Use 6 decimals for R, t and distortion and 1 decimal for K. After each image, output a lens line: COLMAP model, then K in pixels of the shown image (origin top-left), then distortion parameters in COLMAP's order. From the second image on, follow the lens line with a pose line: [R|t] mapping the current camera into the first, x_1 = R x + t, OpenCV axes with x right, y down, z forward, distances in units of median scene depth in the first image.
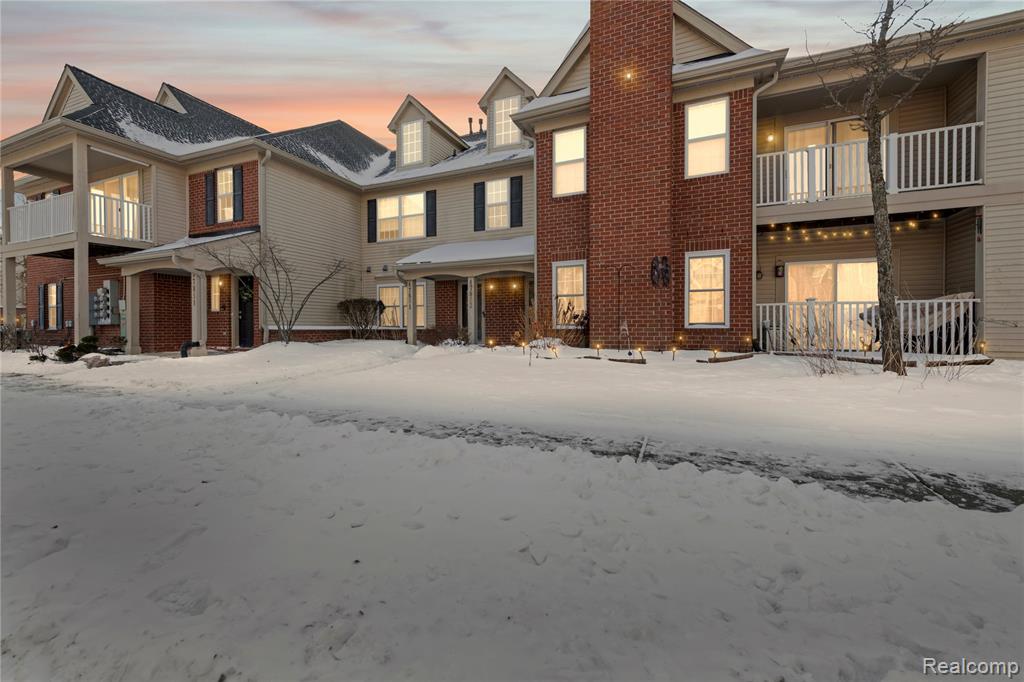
lens RADIAL K [[412.0, 0, 511.9], [0, 412.0, 333.5], [0, 0, 1]] dist [0.008518, -0.001434]
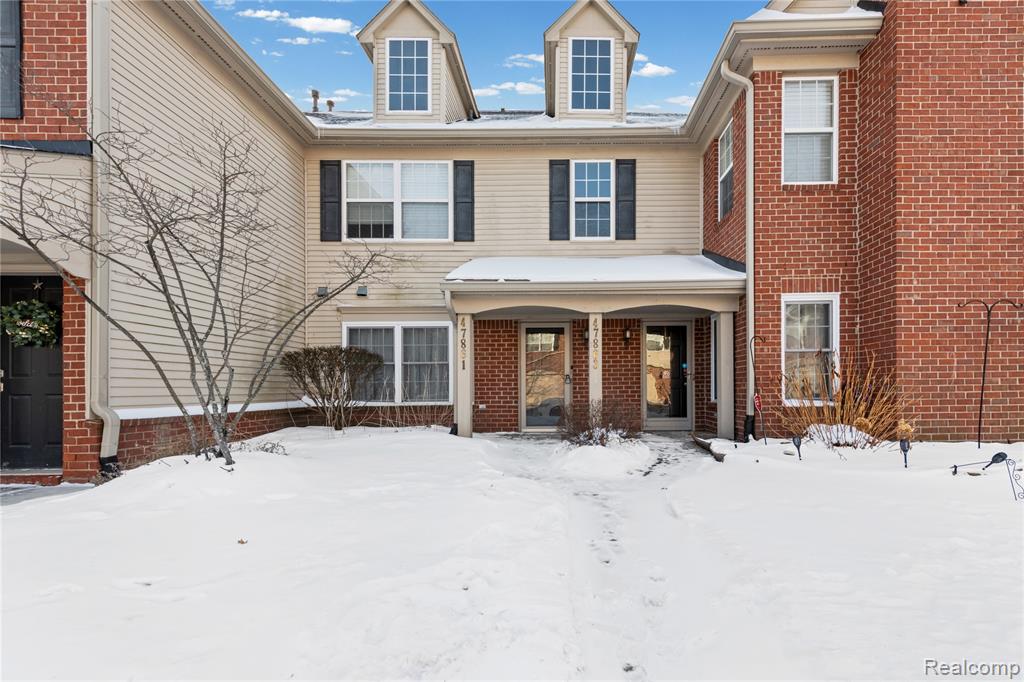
lens RADIAL K [[412.0, 0, 511.3], [0, 412.0, 384.0], [0, 0, 1]] dist [0.008518, -0.001434]
pose [[0.914380, -0.007704, 0.404784, -0.413721], [0.013206, 0.999854, -0.010802, -0.033776], [-0.404642, 0.015222, 0.914349, 0.506632]]
